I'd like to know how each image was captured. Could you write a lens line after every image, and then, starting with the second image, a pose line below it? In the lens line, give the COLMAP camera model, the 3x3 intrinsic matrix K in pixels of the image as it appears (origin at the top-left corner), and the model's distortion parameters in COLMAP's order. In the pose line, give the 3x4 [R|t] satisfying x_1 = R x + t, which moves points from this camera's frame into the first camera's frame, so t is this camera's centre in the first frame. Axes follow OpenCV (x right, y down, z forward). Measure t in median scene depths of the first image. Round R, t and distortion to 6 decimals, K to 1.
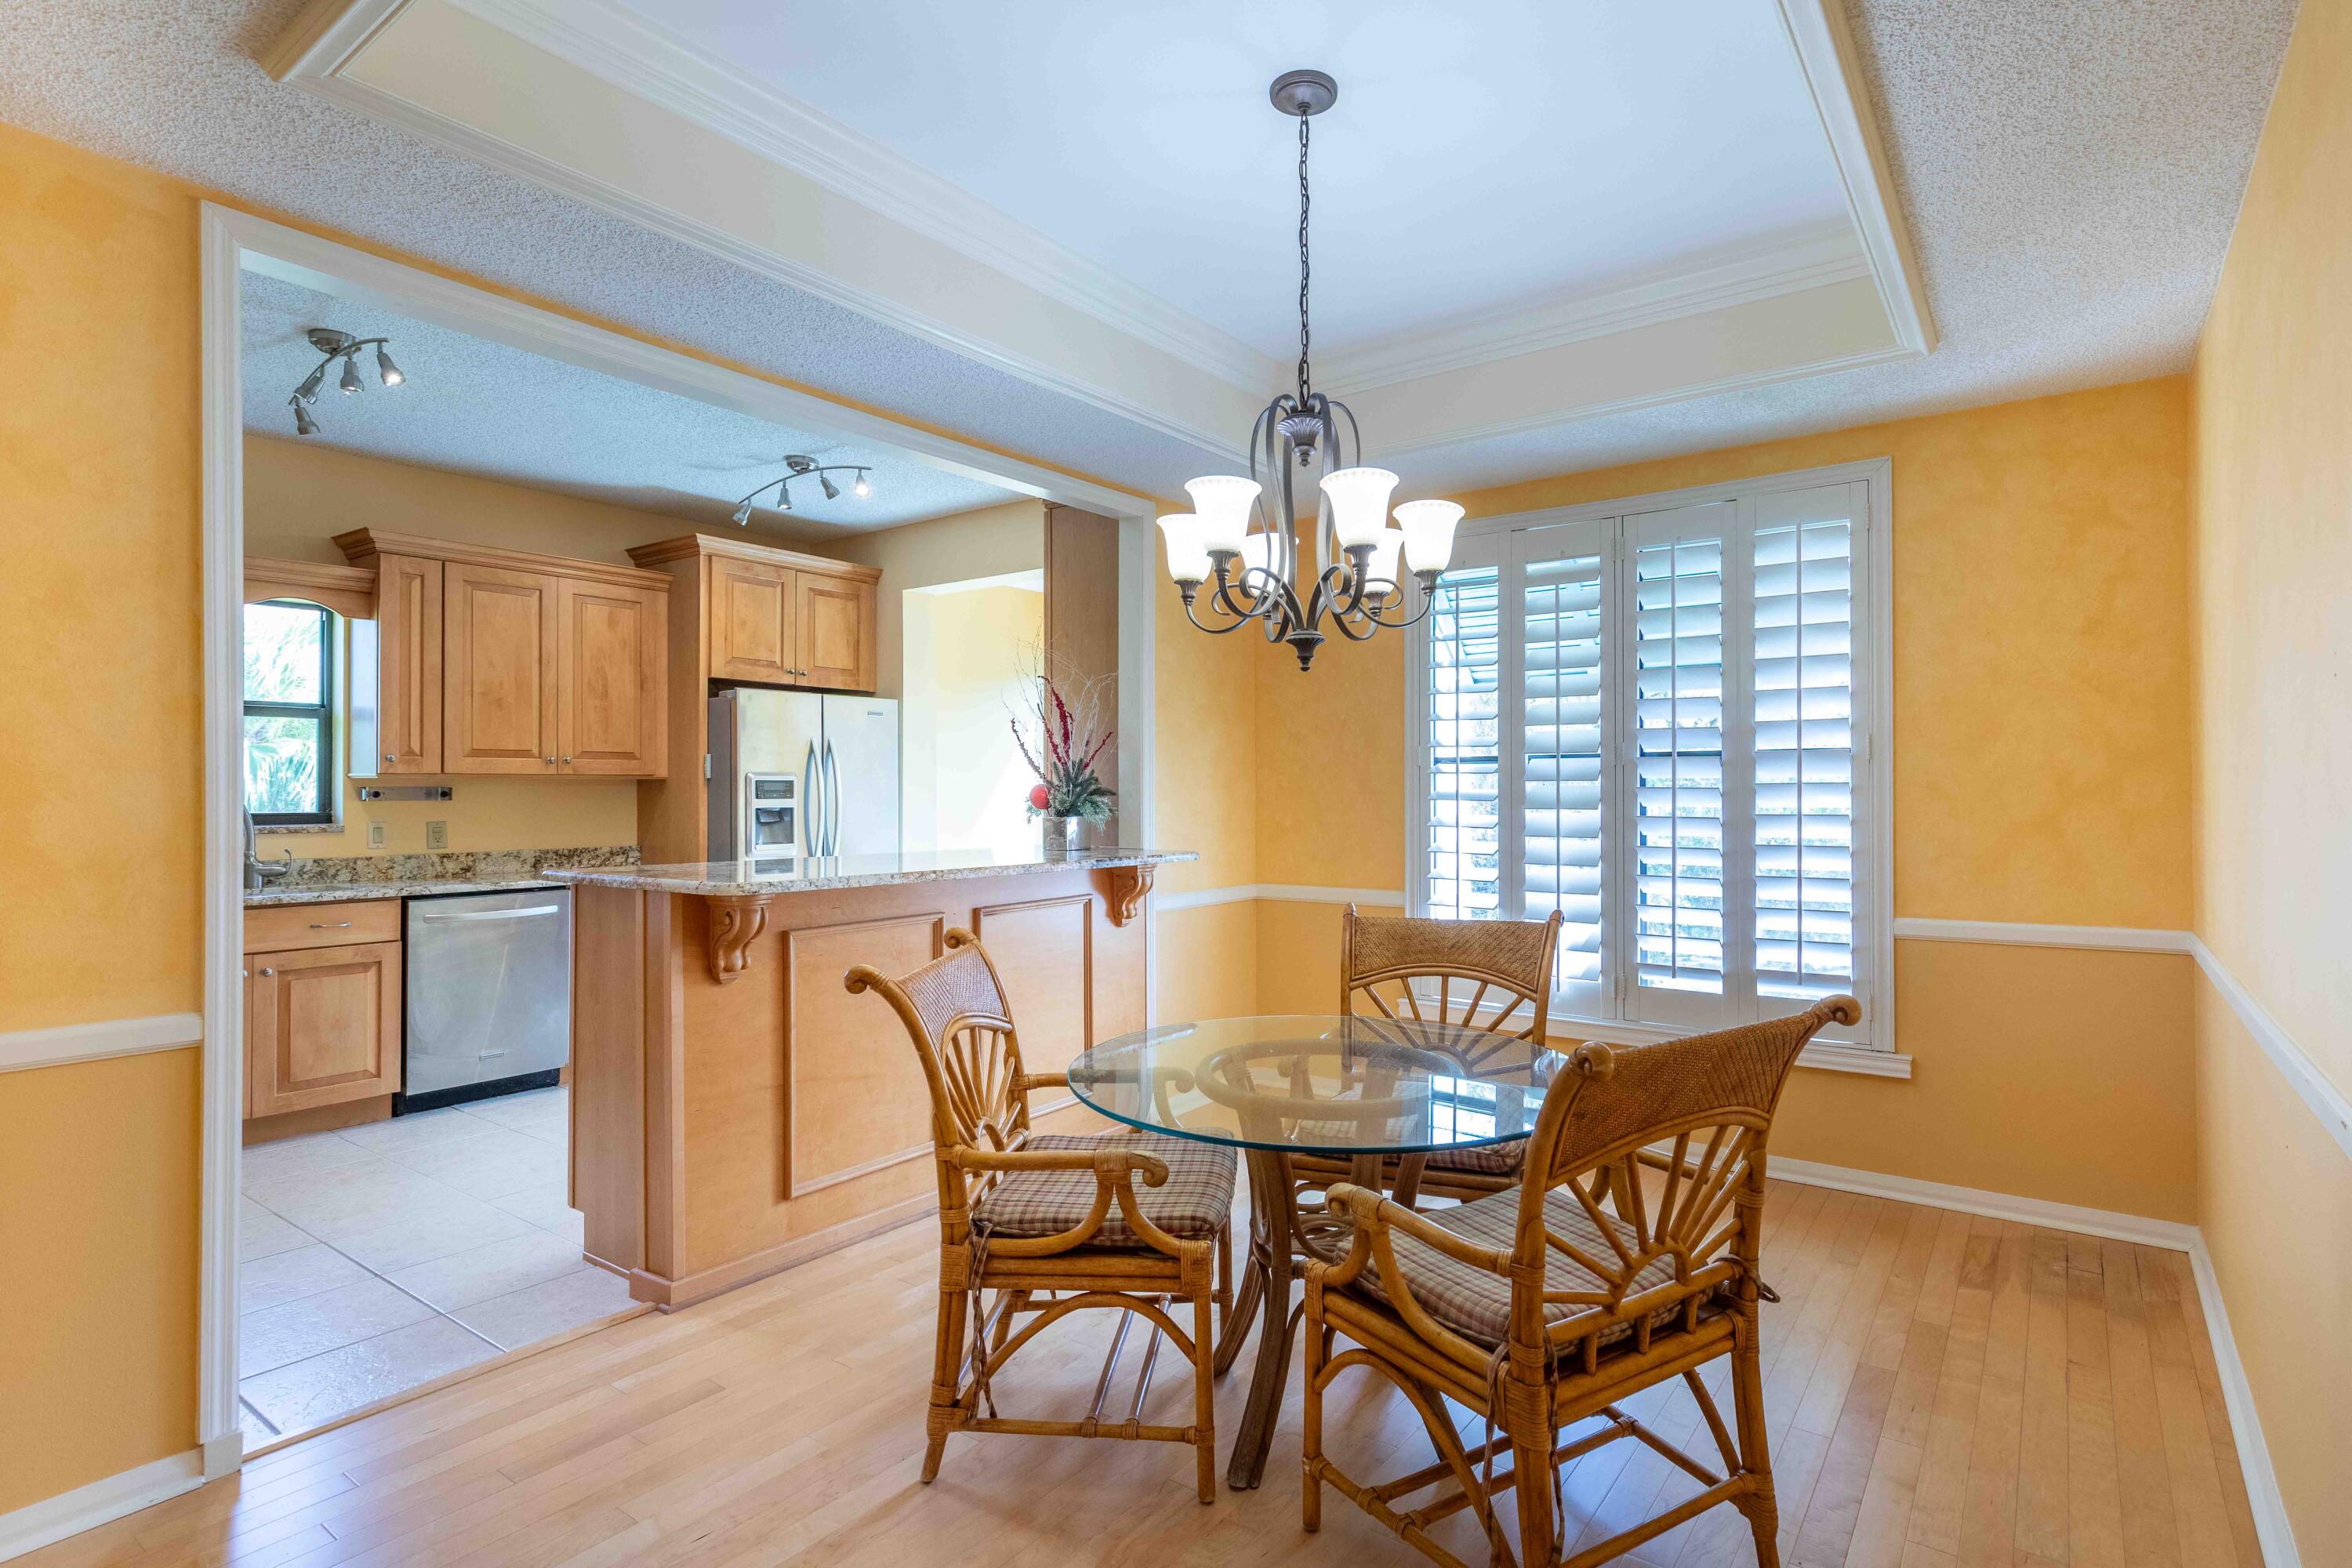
lens RADIAL K [[1185.3, 0, 1176.2], [0, 1185.3, 779.5], [0, 0, 1]] dist [0.000309, 0.001778]
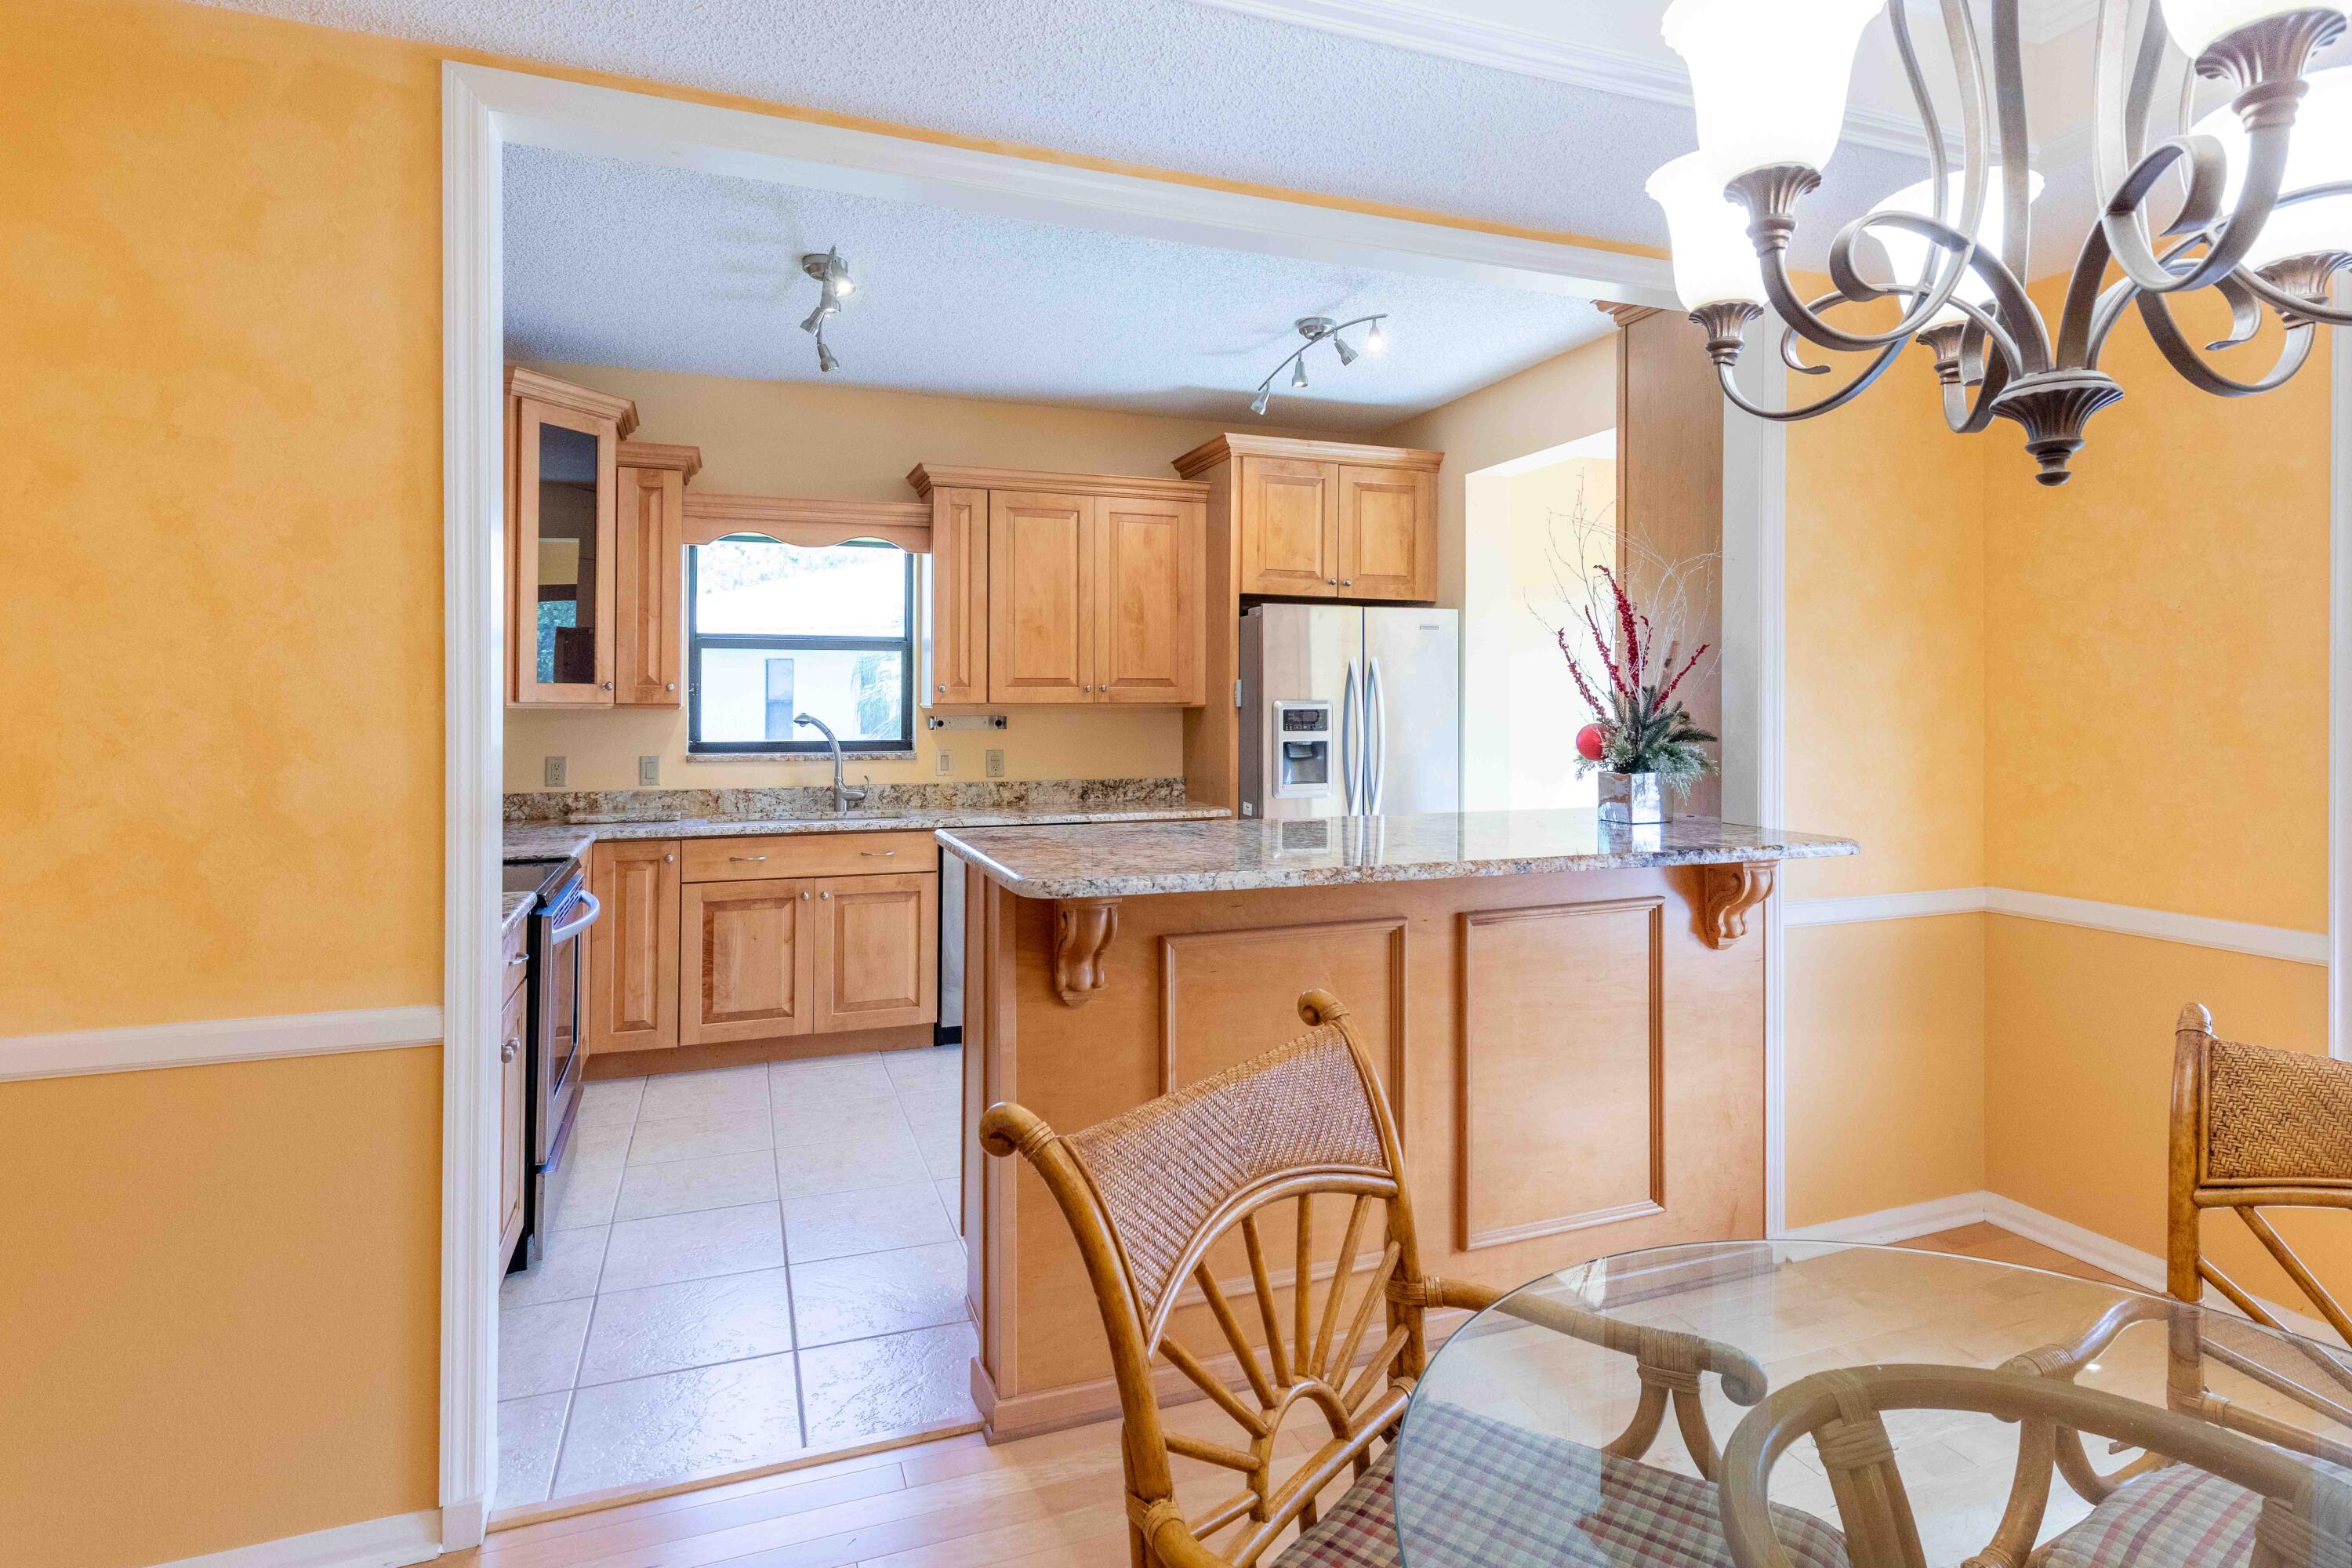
lens RADIAL K [[1185.3, 0, 1145.0], [0, 1185.3, 713.8], [0, 0, 1]] dist [0.000309, 0.001778]
pose [[0.841217, 0.004362, -0.540680, 0.043022], [0.005173, 0.999857, 0.016115, -0.016110], [0.540673, -0.016353, 0.841074, 0.322742]]
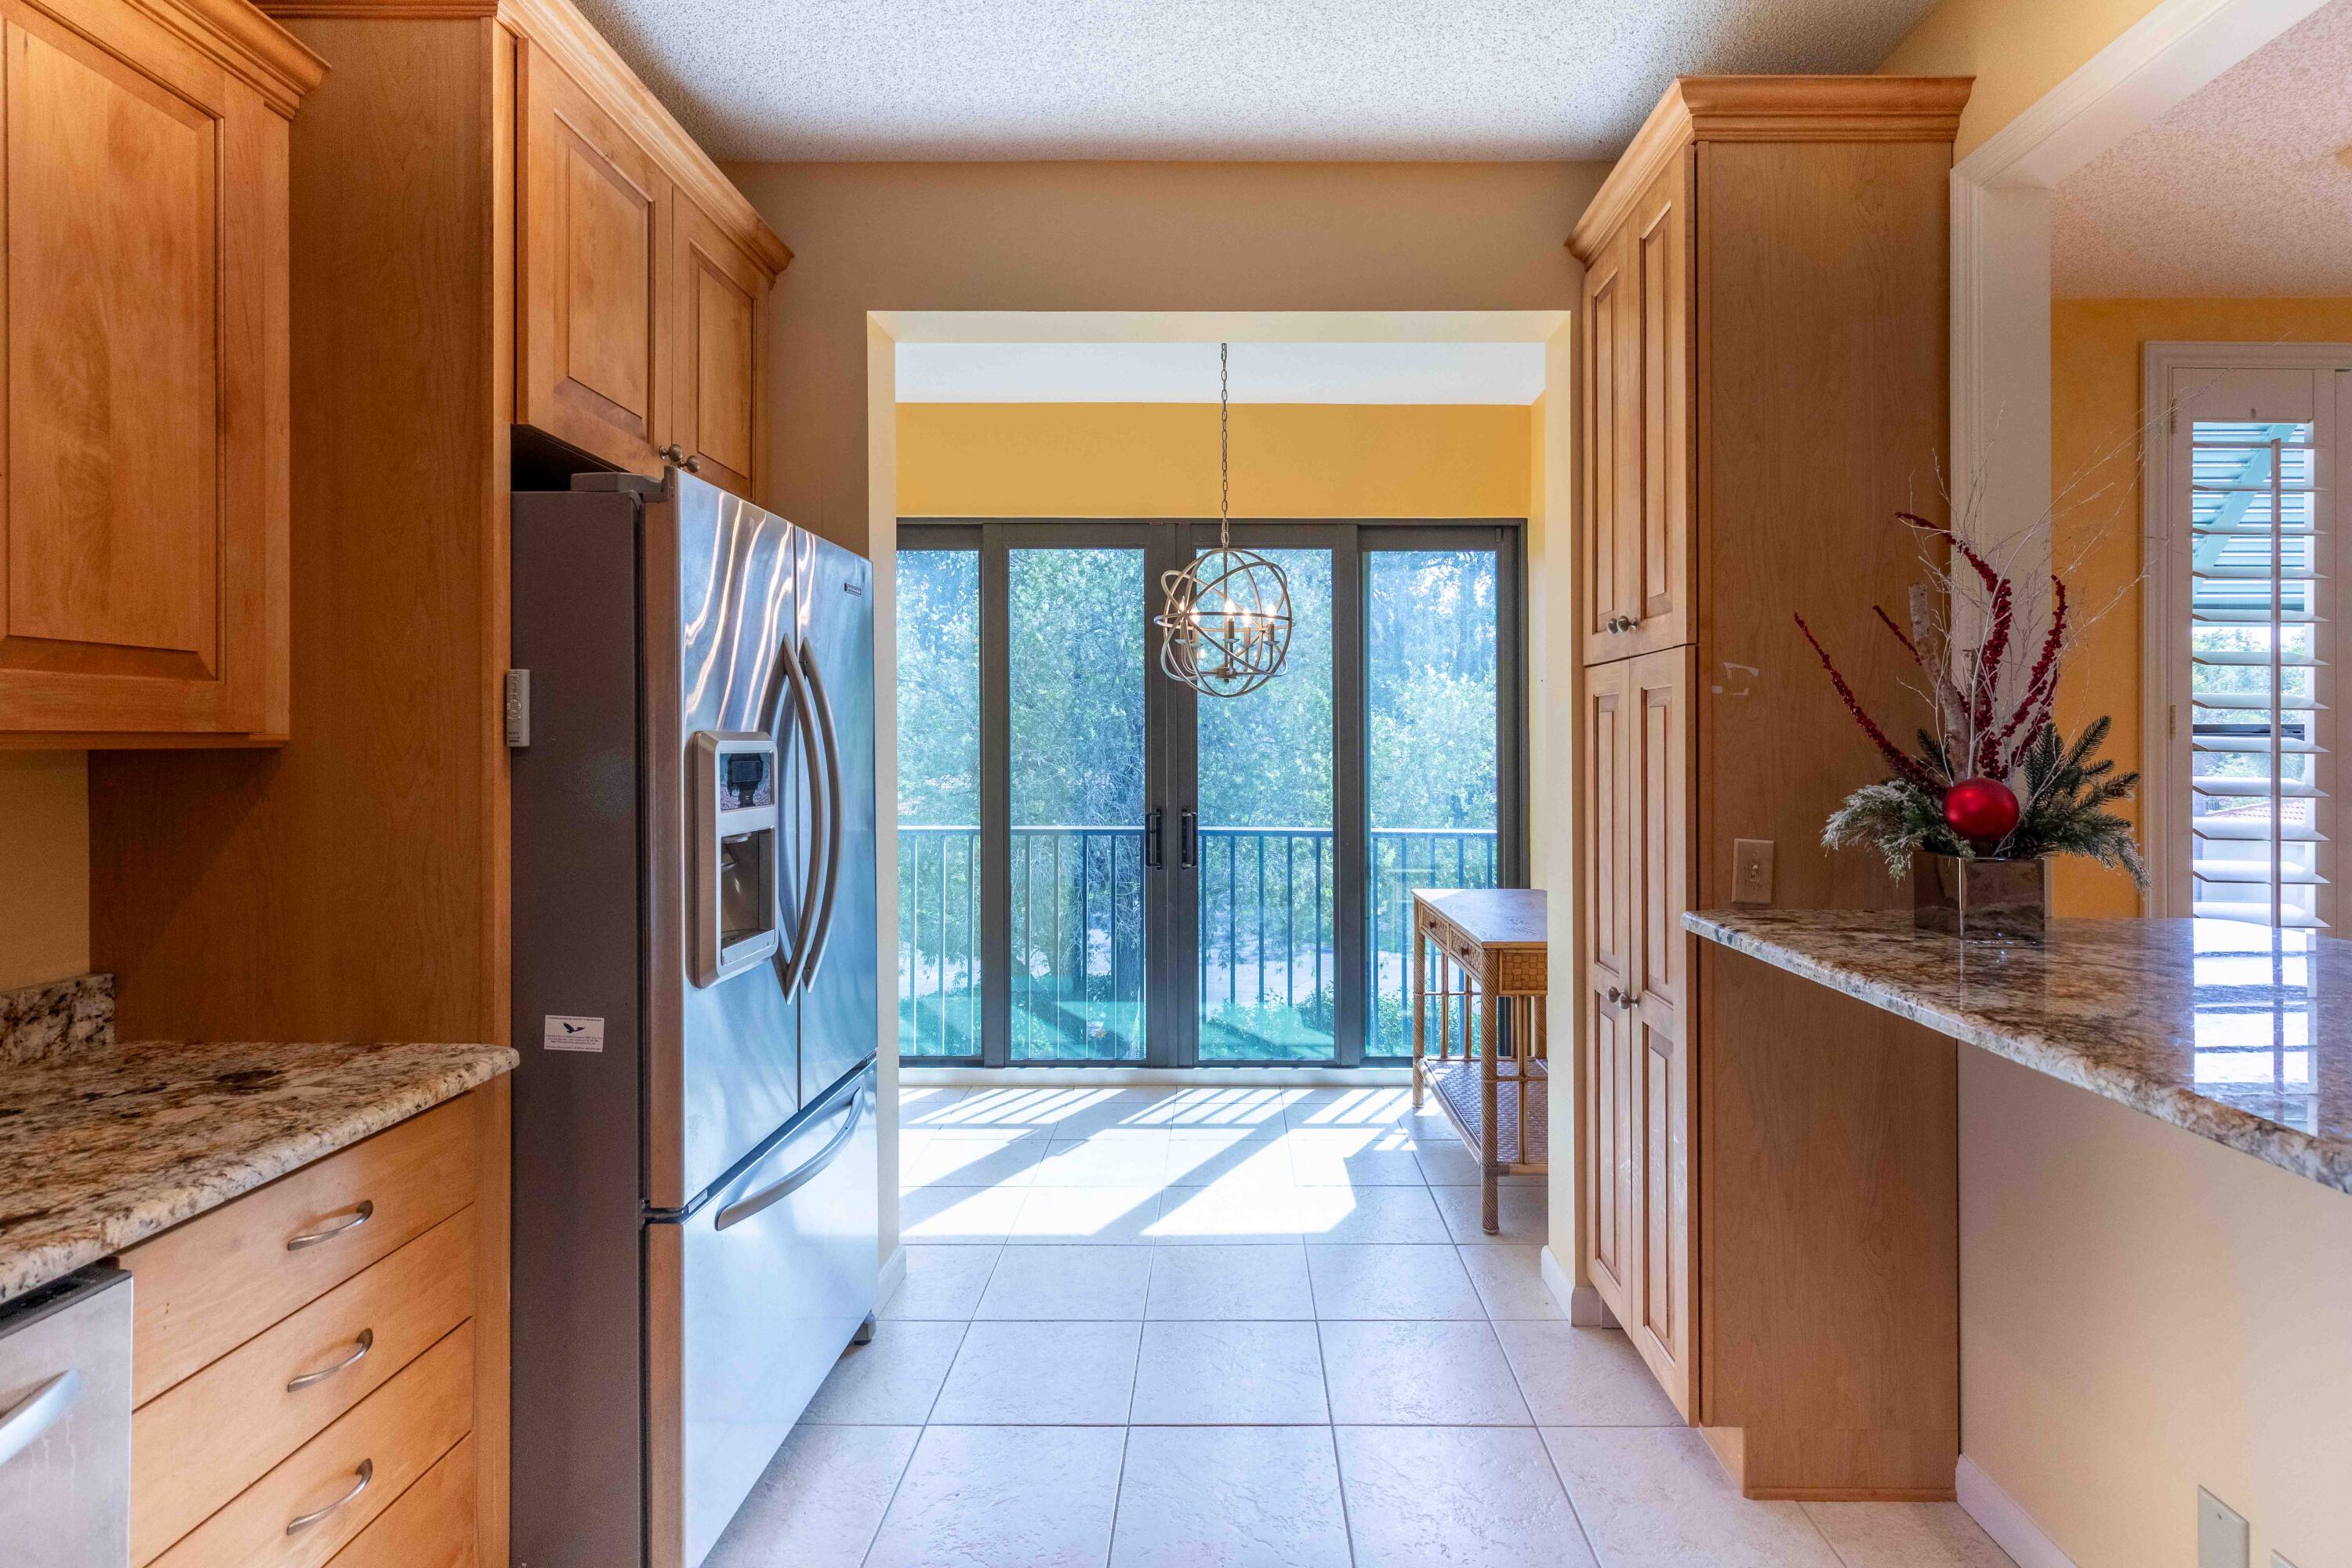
lens RADIAL K [[1185.3, 0, 1171.4], [0, 1185.3, 754.9], [0, 0, 1]] dist [0.000309, 0.001778]
pose [[0.799817, 0.002249, 0.600239, -0.683841], [-0.009149, 0.999922, 0.008444, -0.005058], [-0.600174, -0.012245, 0.799776, 0.994406]]
